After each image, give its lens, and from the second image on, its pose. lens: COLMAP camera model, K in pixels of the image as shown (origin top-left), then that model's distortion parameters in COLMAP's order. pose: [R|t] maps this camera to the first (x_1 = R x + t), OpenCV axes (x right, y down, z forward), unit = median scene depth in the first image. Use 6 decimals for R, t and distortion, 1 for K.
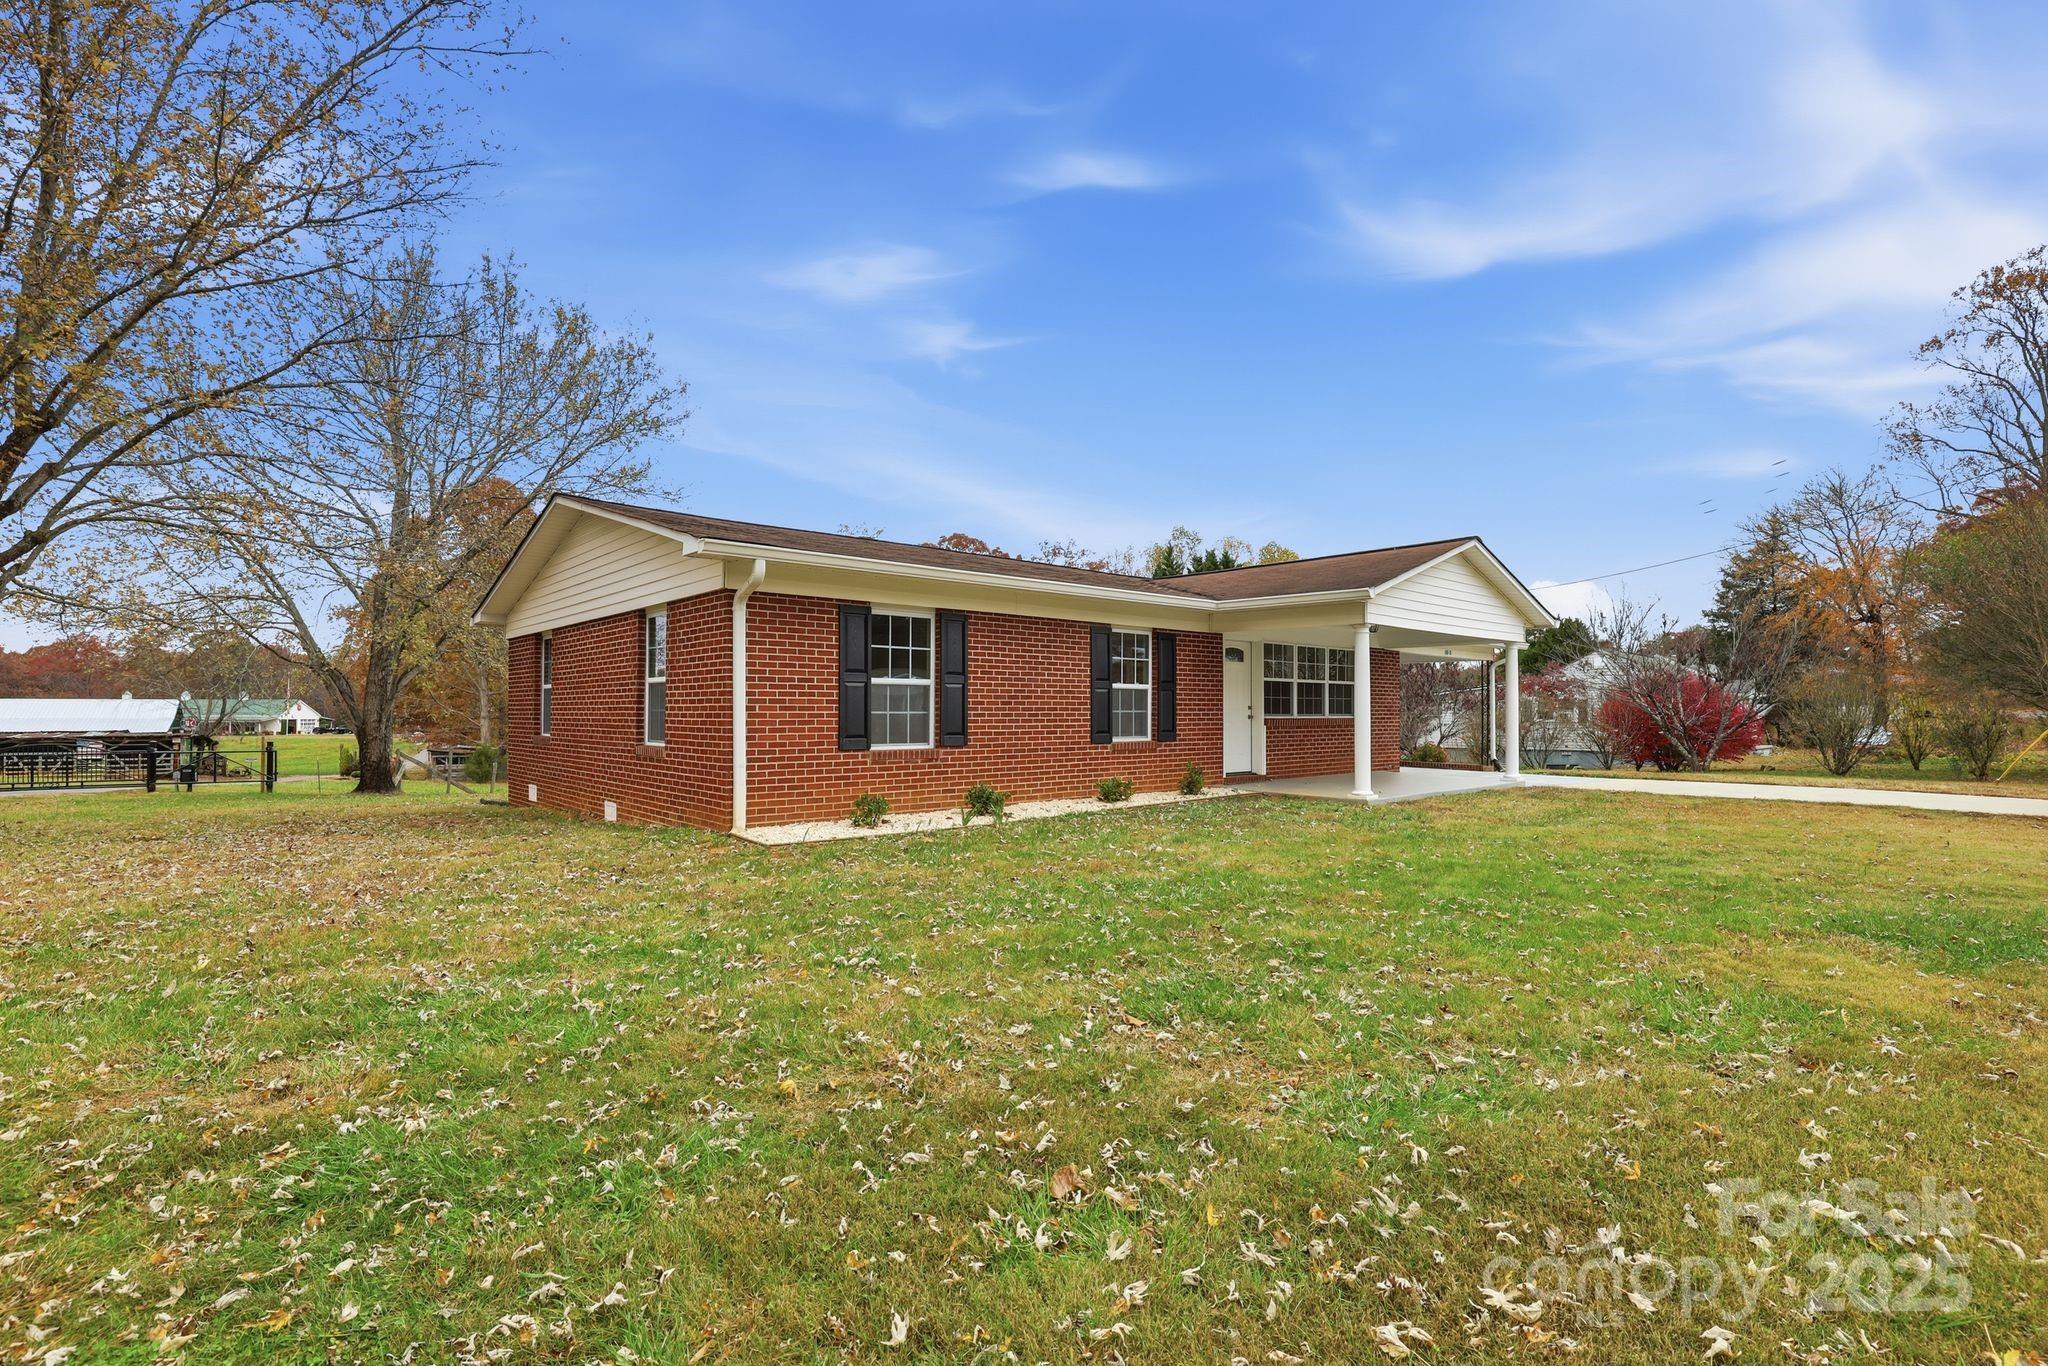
lens RADIAL K [[942.6, 0, 1024.4], [0, 942.6, 704.7], [0, 0, 1]] dist [-0.025903, -0.000072]
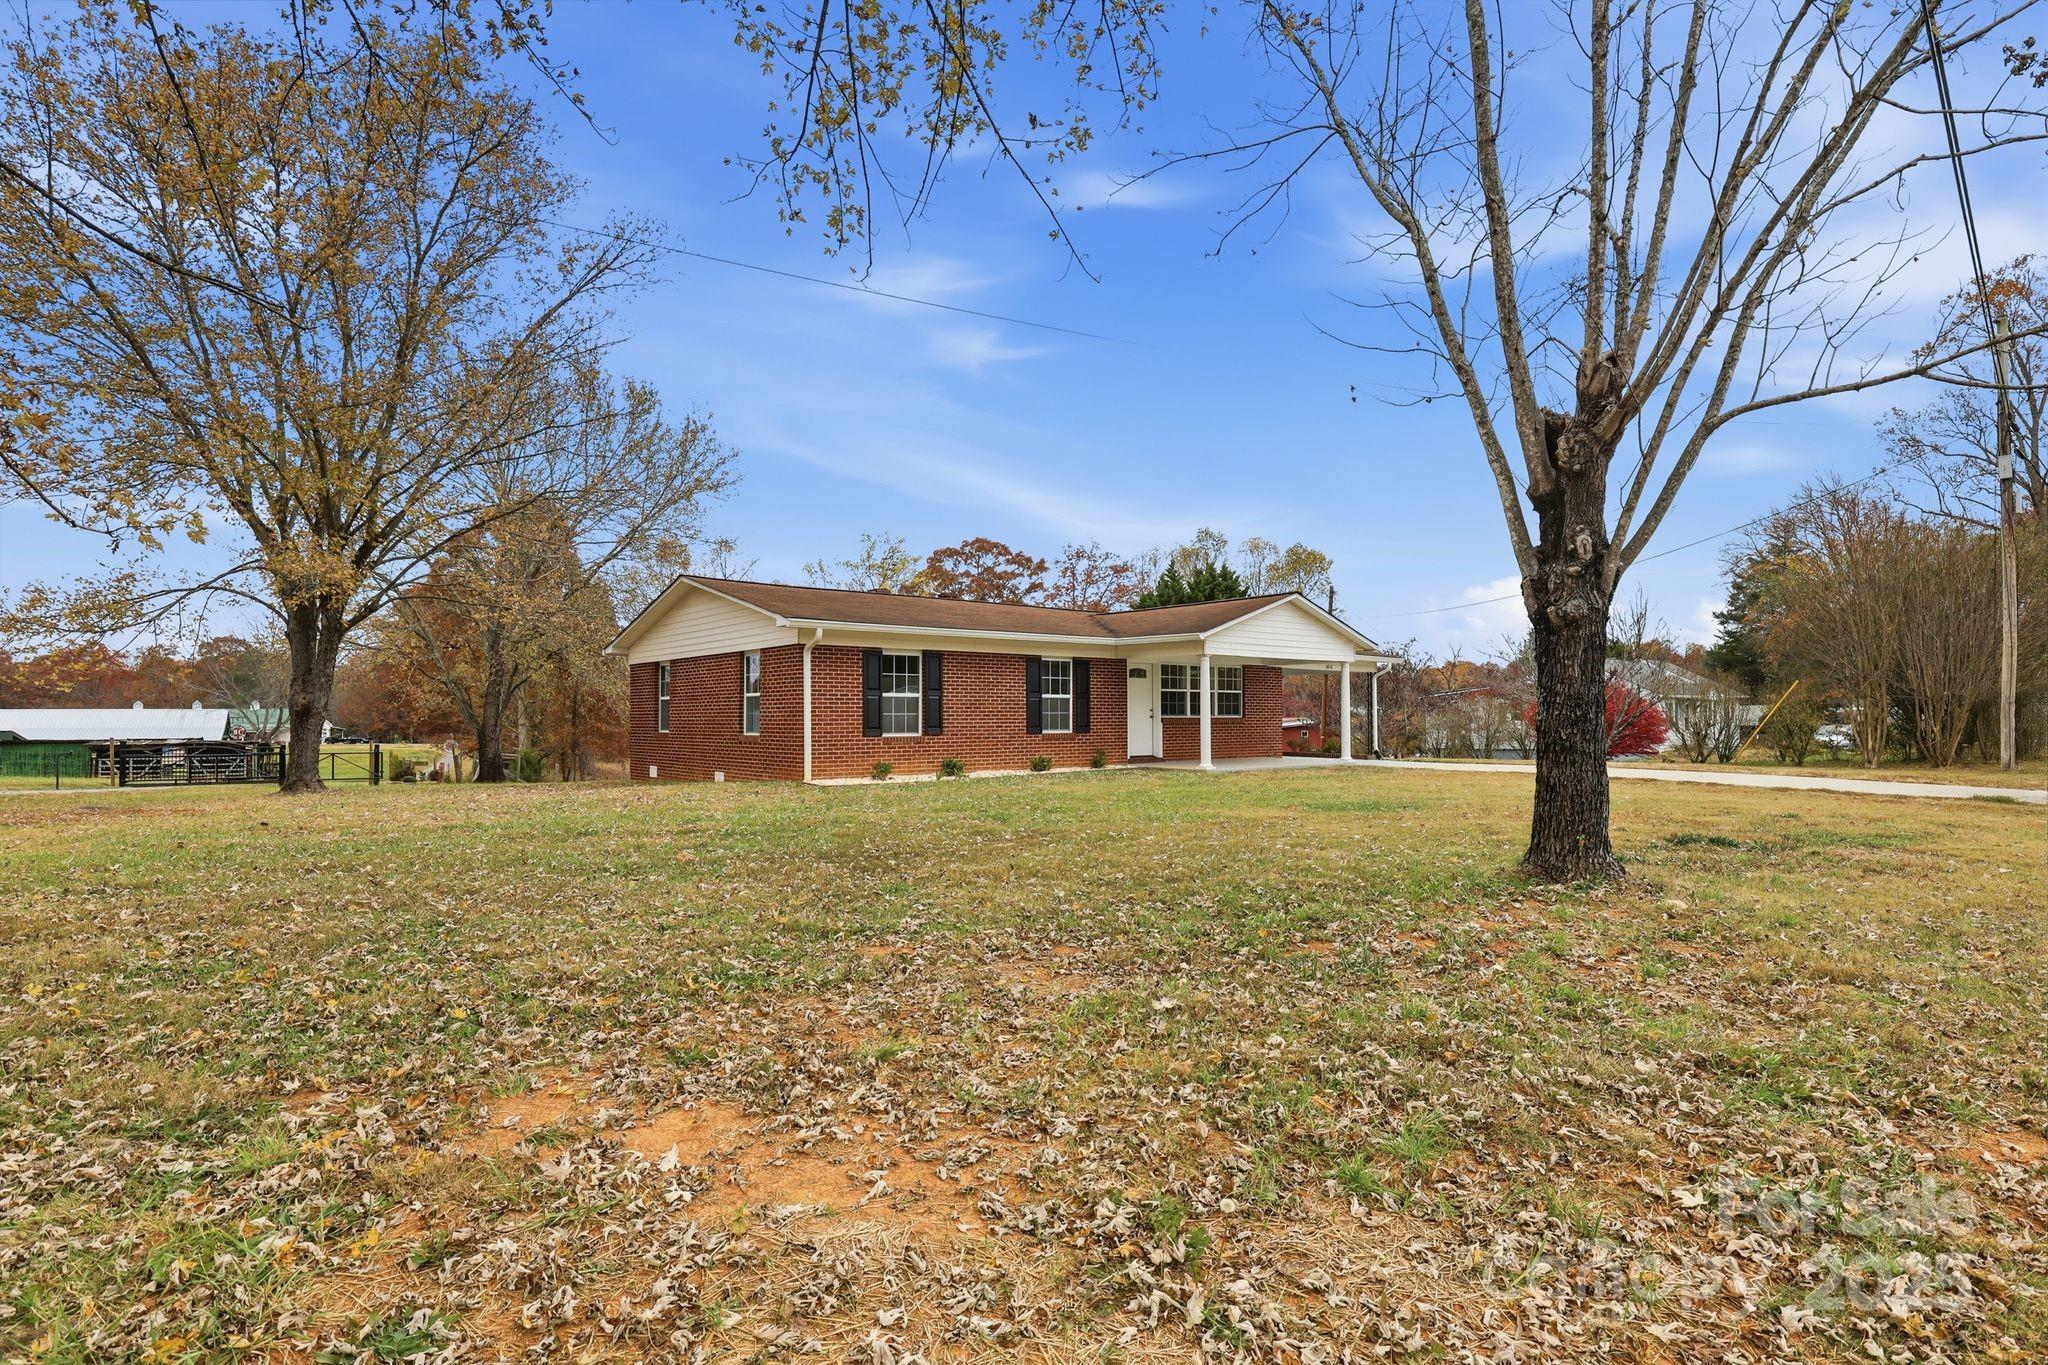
lens RADIAL K [[951.0, 0, 1024.0], [0, 951.0, 682.5], [0, 0, 1]] dist [-0.001601, -0.000174]
pose [[0.999671, -0.005979, -0.024946, 0.096838], [0.005261, 0.999574, -0.028723, 0.001891], [0.025108, 0.028582, 0.999276, -0.505708]]
